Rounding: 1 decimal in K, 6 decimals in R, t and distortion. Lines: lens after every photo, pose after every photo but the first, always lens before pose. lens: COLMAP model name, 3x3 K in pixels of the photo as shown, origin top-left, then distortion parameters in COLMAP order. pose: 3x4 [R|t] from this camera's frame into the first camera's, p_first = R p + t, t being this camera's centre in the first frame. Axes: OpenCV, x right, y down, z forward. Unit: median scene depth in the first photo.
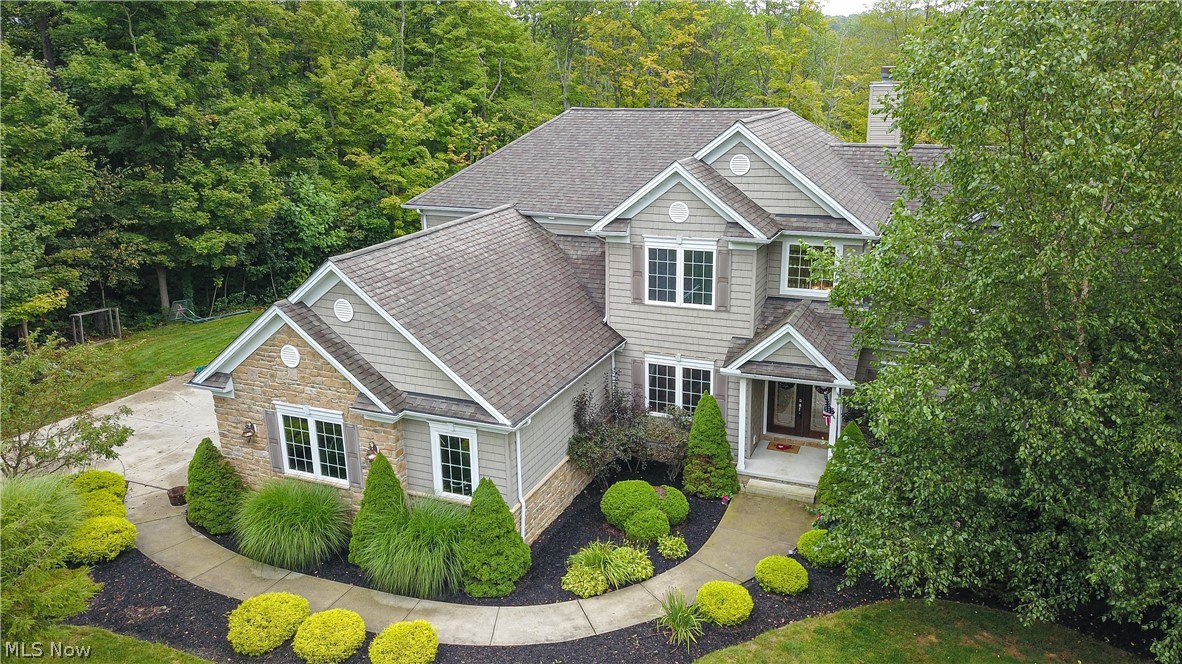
lens RADIAL K [[920.1, 0, 591.0], [0, 920.1, 332.0], [0, 0, 1]] dist [0.093472, -0.116923]
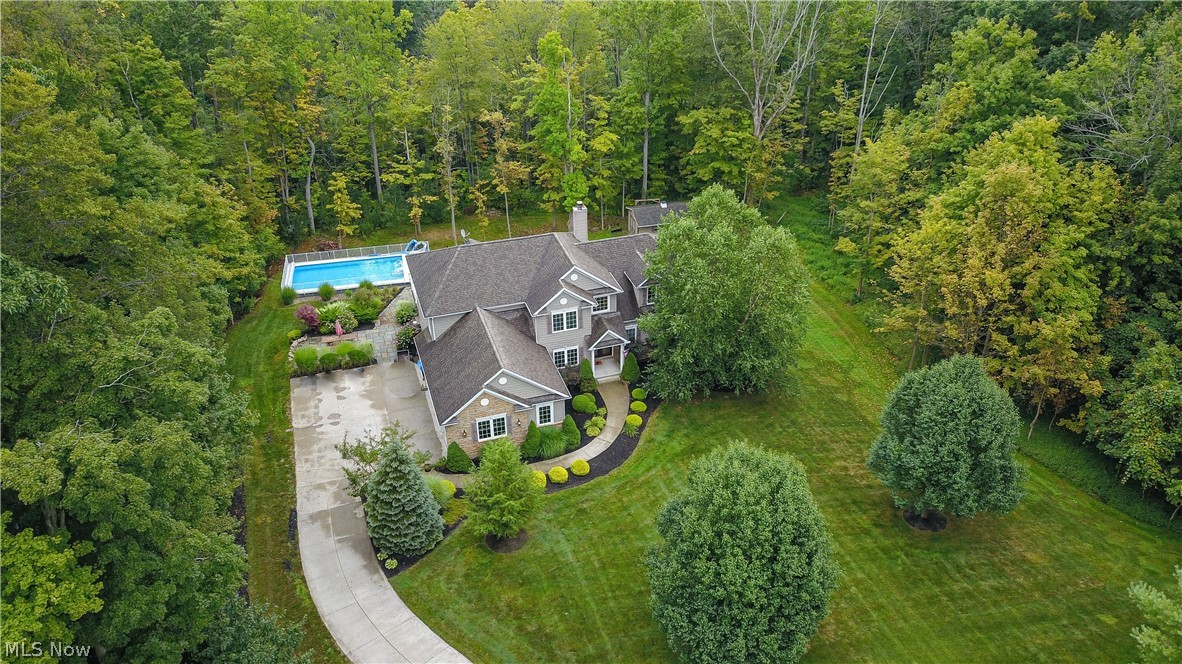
lens RADIAL K [[920.1, 0, 591.0], [0, 920.1, 332.0], [0, 0, 1]] dist [0.093472, -0.116923]
pose [[0.741659, -0.340693, 0.577815, -1.562968], [0.183569, 0.931615, 0.313681, -0.949538], [-0.645170, -0.126575, 0.753482, -1.227750]]
